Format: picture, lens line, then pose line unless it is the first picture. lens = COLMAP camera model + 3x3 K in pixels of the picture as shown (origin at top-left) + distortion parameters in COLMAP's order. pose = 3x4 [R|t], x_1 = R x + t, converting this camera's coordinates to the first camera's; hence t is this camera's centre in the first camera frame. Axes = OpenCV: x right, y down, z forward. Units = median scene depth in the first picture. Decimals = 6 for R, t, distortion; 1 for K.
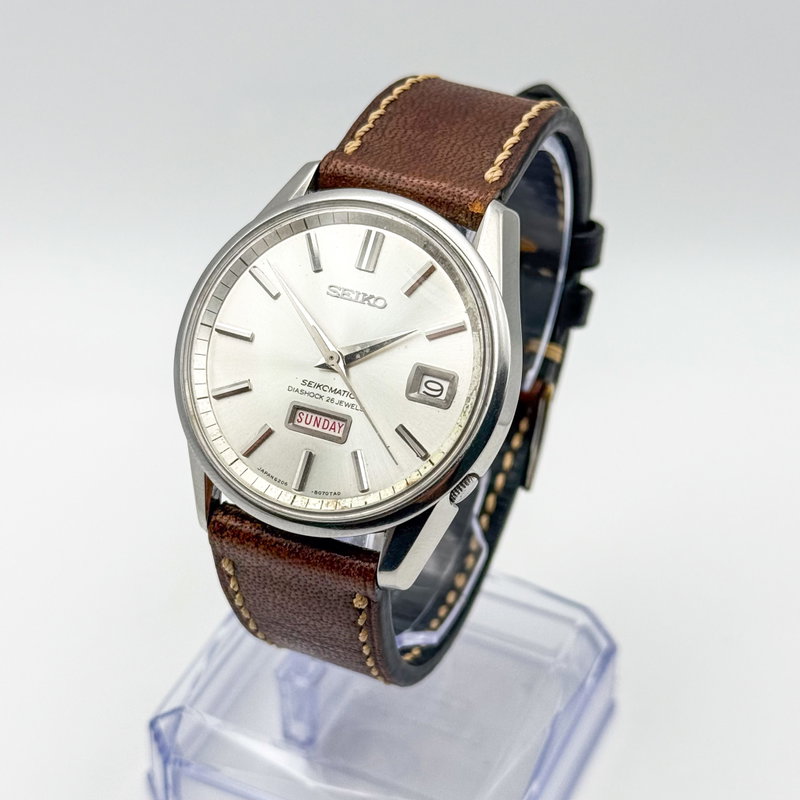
lens RADIAL K [[2123.5, 0, 400.0], [0, 2123.5, 400.0], [0, 0, 1]] dist [-0.007417, 0.349642]
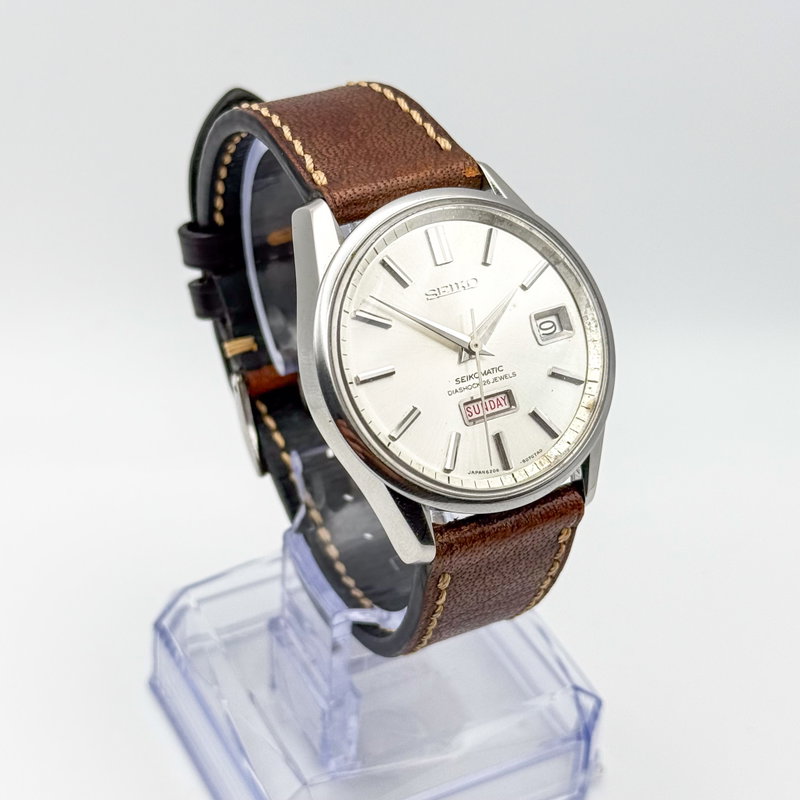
lens RADIAL K [[2123.5, 0, 400.0], [0, 2123.5, 400.0], [0, 0, 1]] dist [-0.007417, 0.349642]
pose [[0.601628, -0.464870, 0.649569, -0.746658], [0.449312, 0.869306, 0.205976, -0.228733], [-0.660427, 0.167938, 0.731870, 0.243292]]
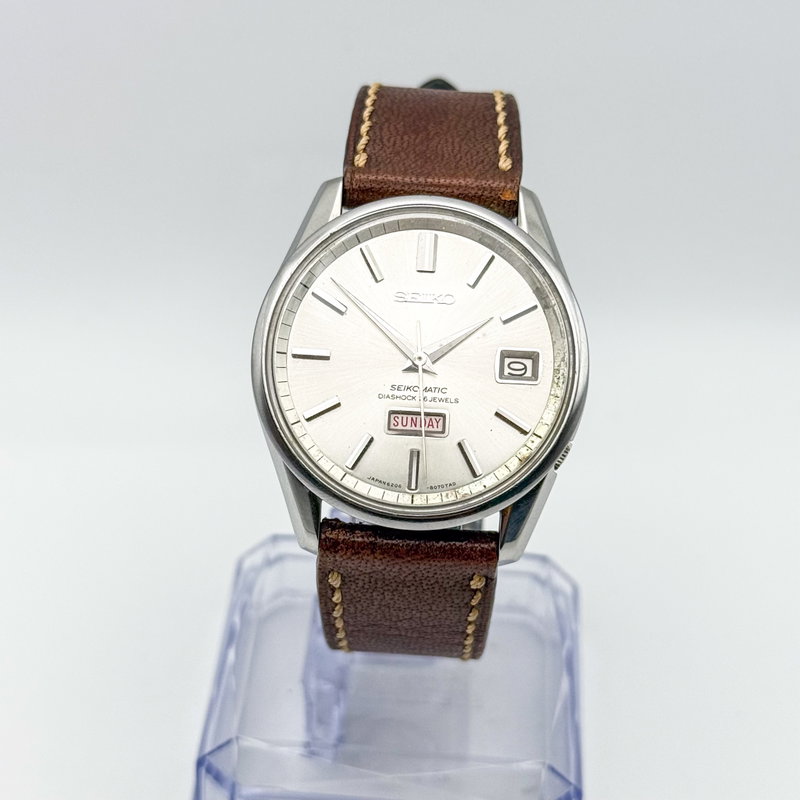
lens RADIAL K [[2123.5, 0, 400.0], [0, 2123.5, 400.0], [0, 0, 1]] dist [-0.007417, 0.349642]
pose [[0.931705, -0.196243, 0.305638, -0.357790], [0.196571, 0.980030, 0.030026, -0.032596], [-0.305427, 0.032104, 0.951674, 0.007723]]
